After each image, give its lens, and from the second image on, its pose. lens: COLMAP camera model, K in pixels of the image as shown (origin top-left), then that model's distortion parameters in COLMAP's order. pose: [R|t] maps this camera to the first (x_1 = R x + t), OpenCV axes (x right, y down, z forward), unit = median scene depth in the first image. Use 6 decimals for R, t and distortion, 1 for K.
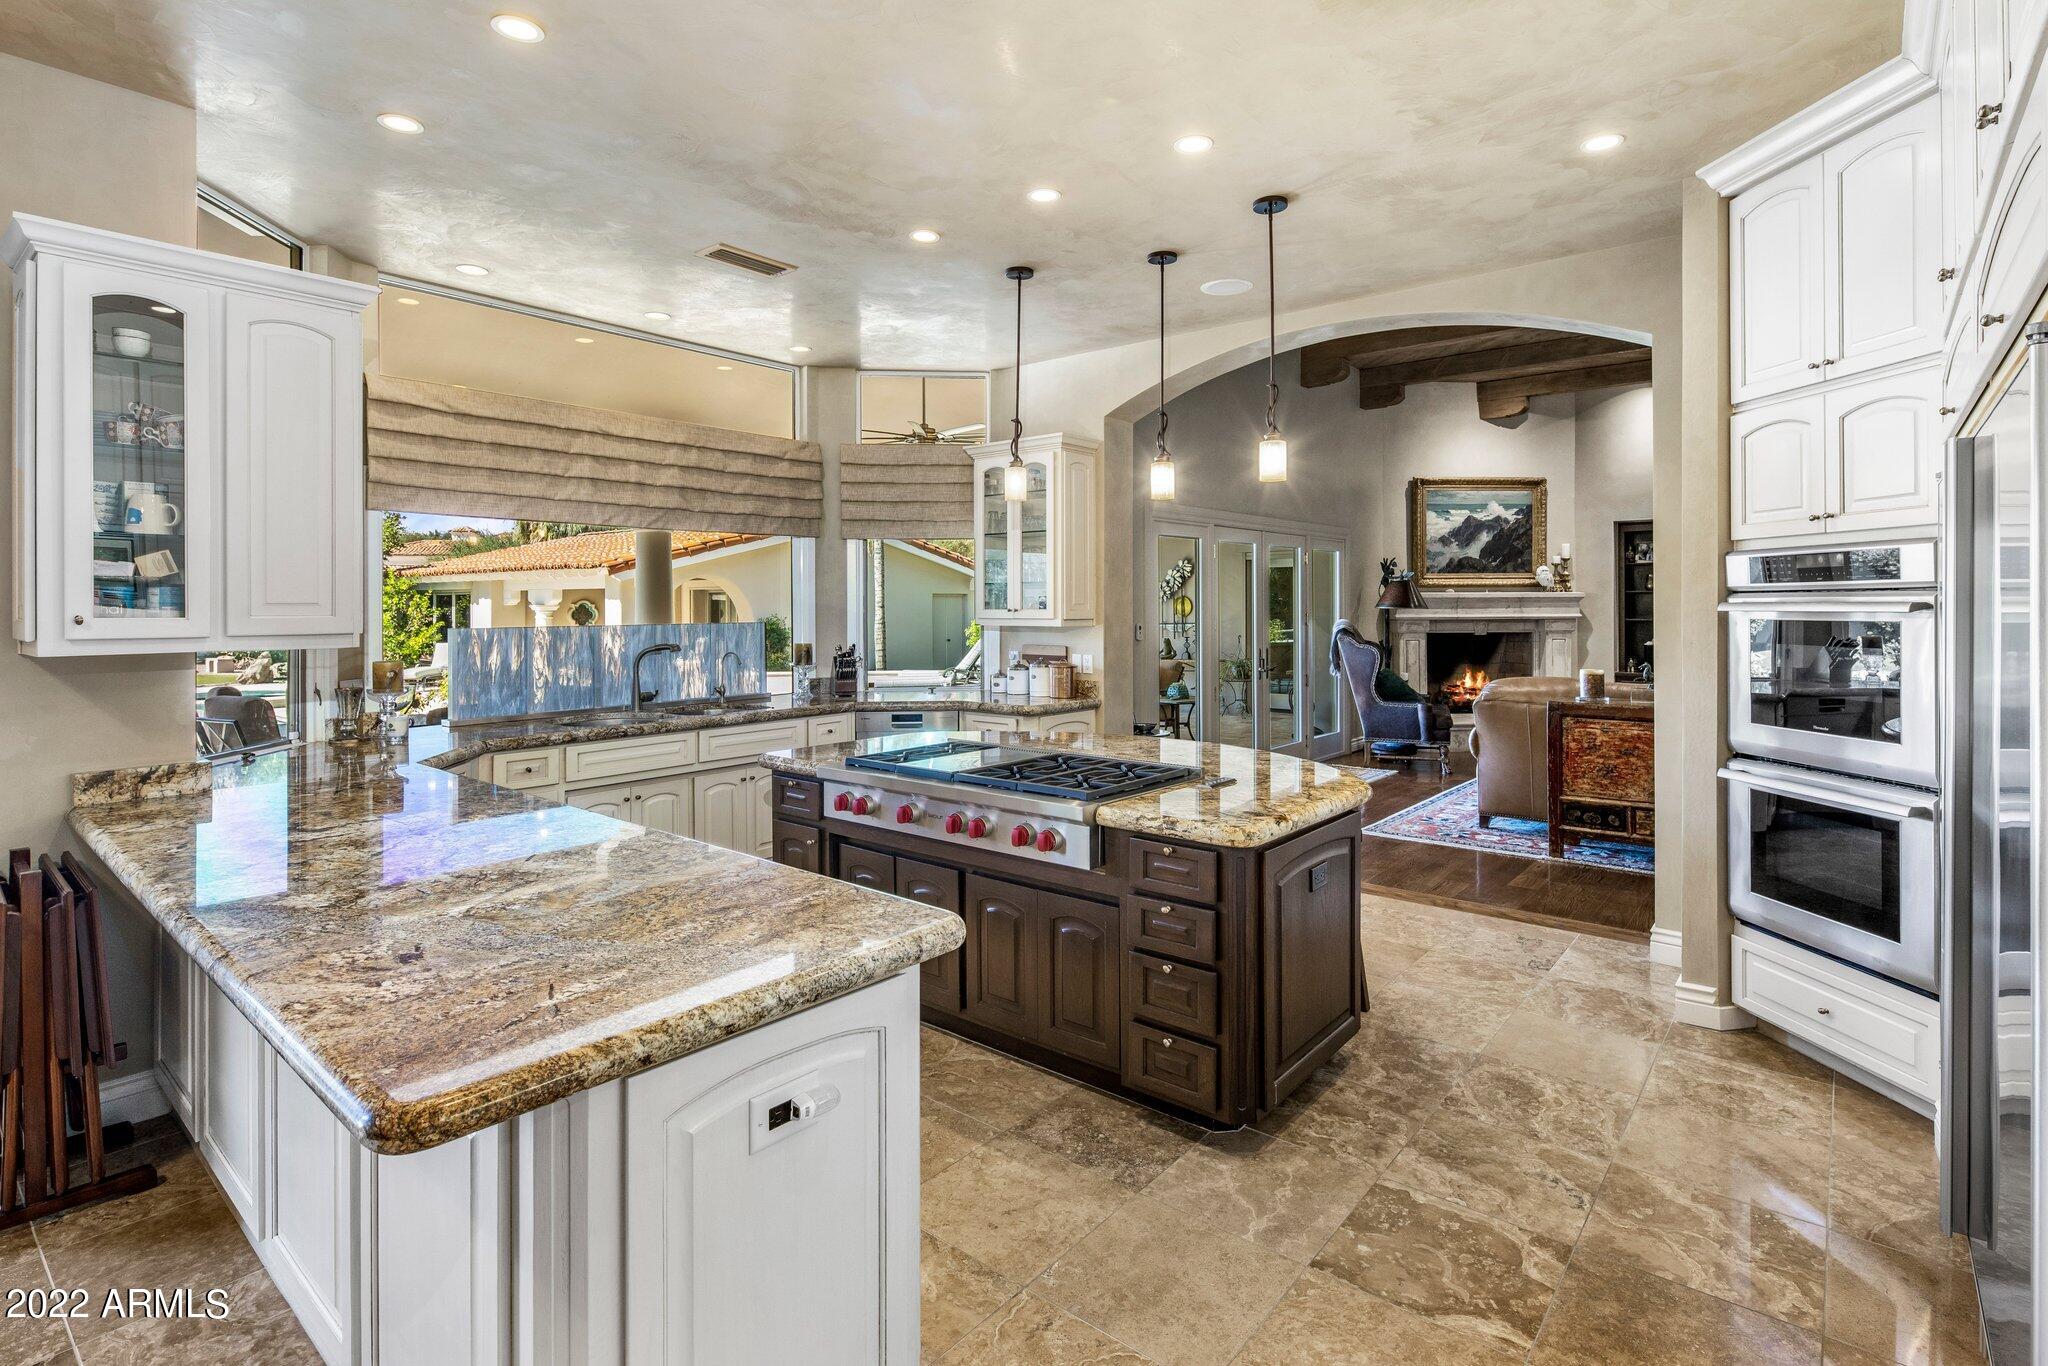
lens RADIAL K [[986.7, 0, 1010.6], [0, 986.7, 607.4], [0, 0, 1]] dist [0.002735, -0.000532]
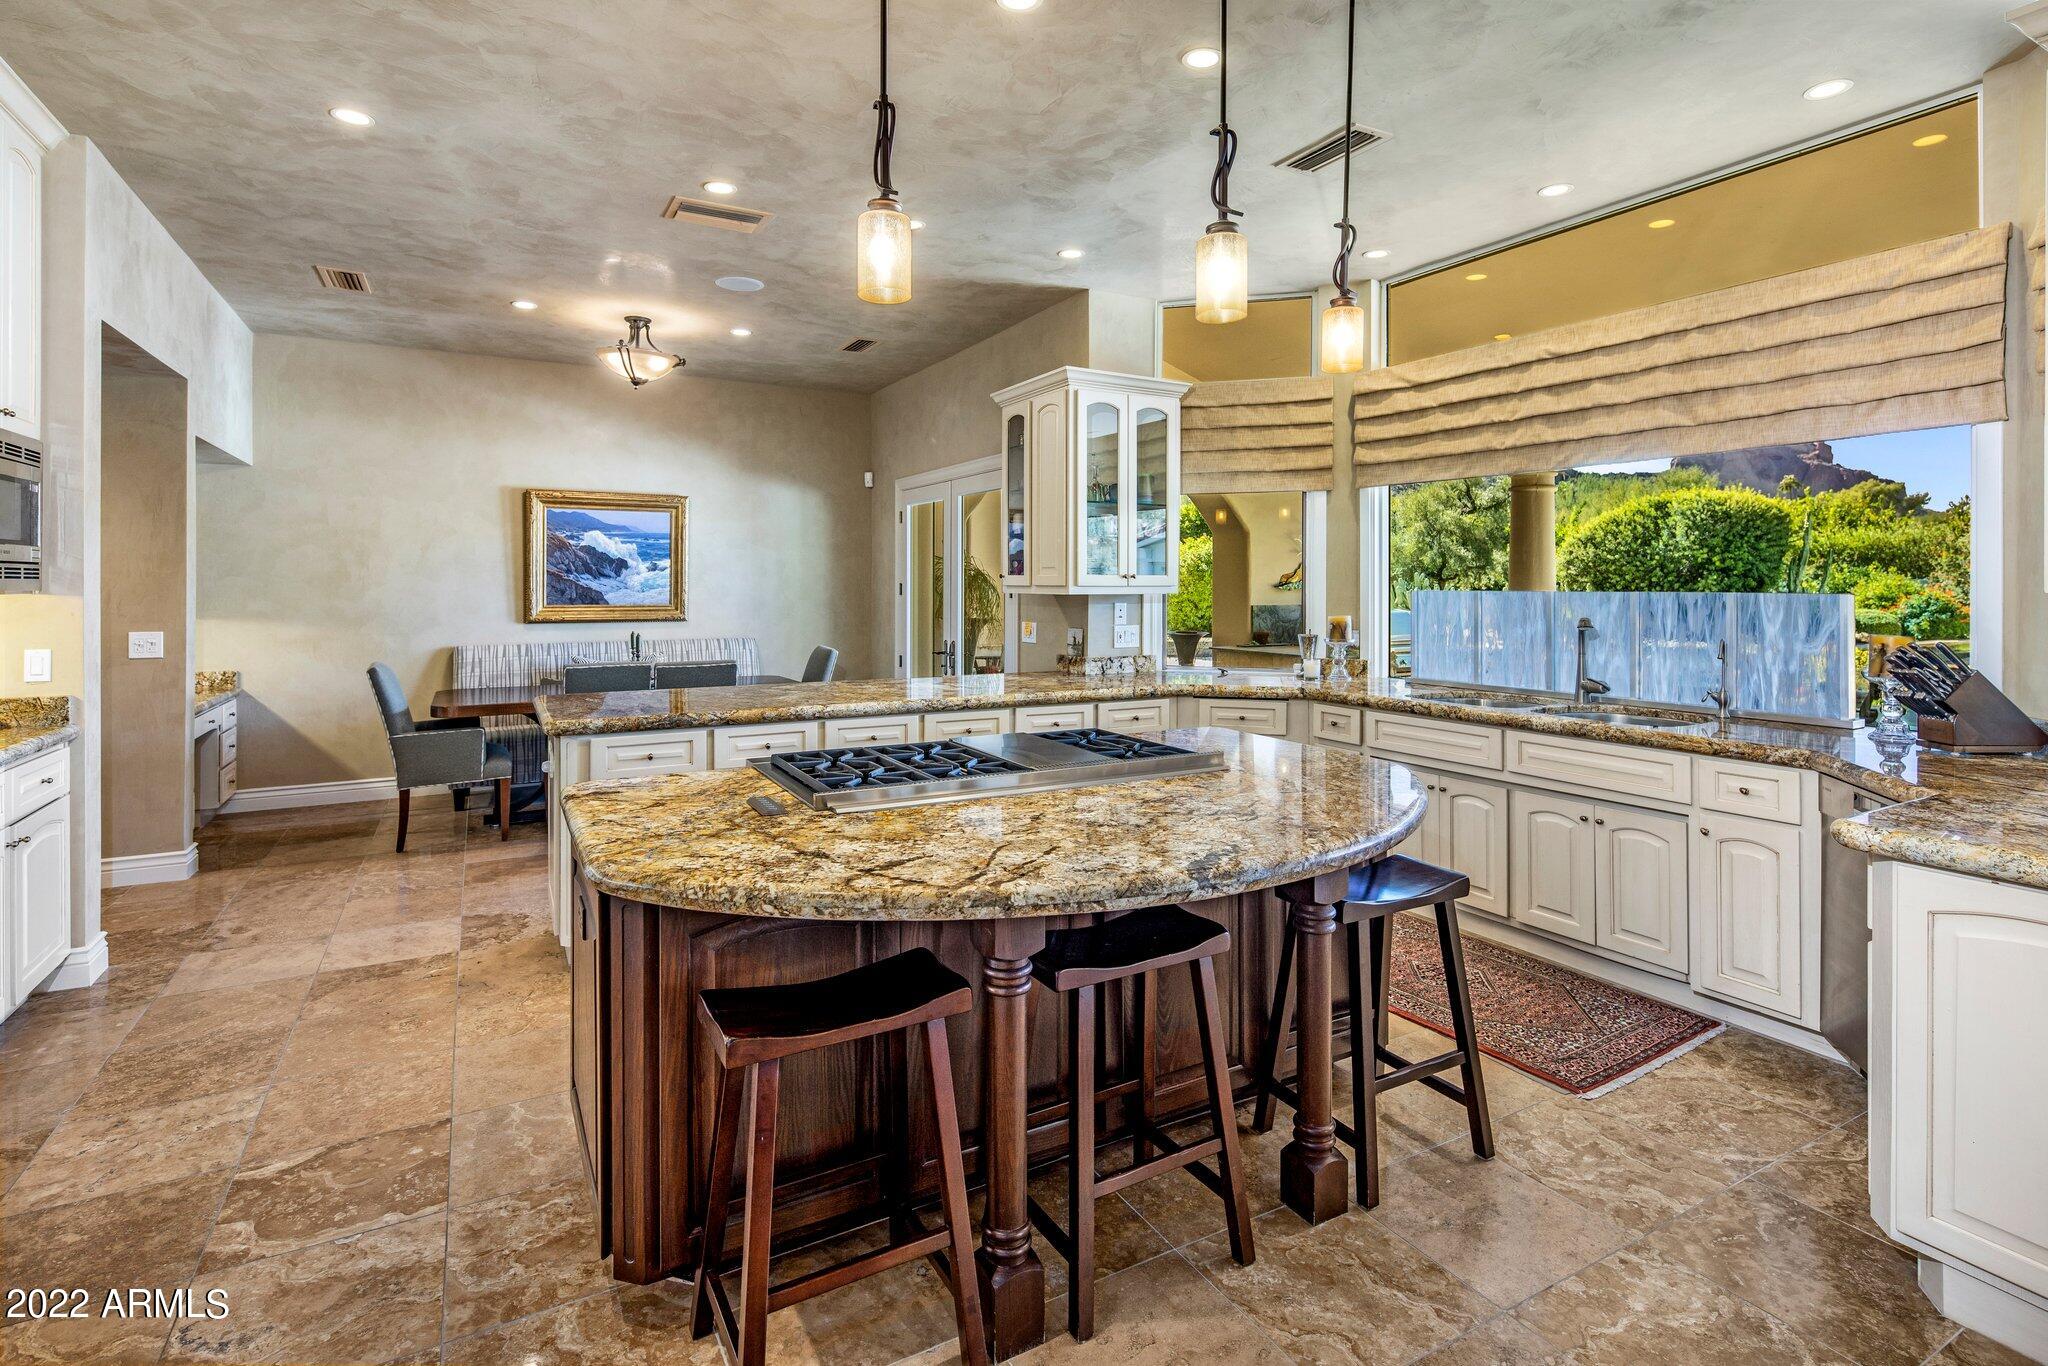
lens RADIAL K [[986.7, 0, 1045.2], [0, 986.7, 581.6], [0, 0, 1]] dist [0.002735, -0.000532]
pose [[-0.335544, 0.001294, -0.942024, 1.109100], [-0.000711, 0.999998, 0.001627, 0.020259], [0.942024, 0.001215, -0.335542, 1.947242]]
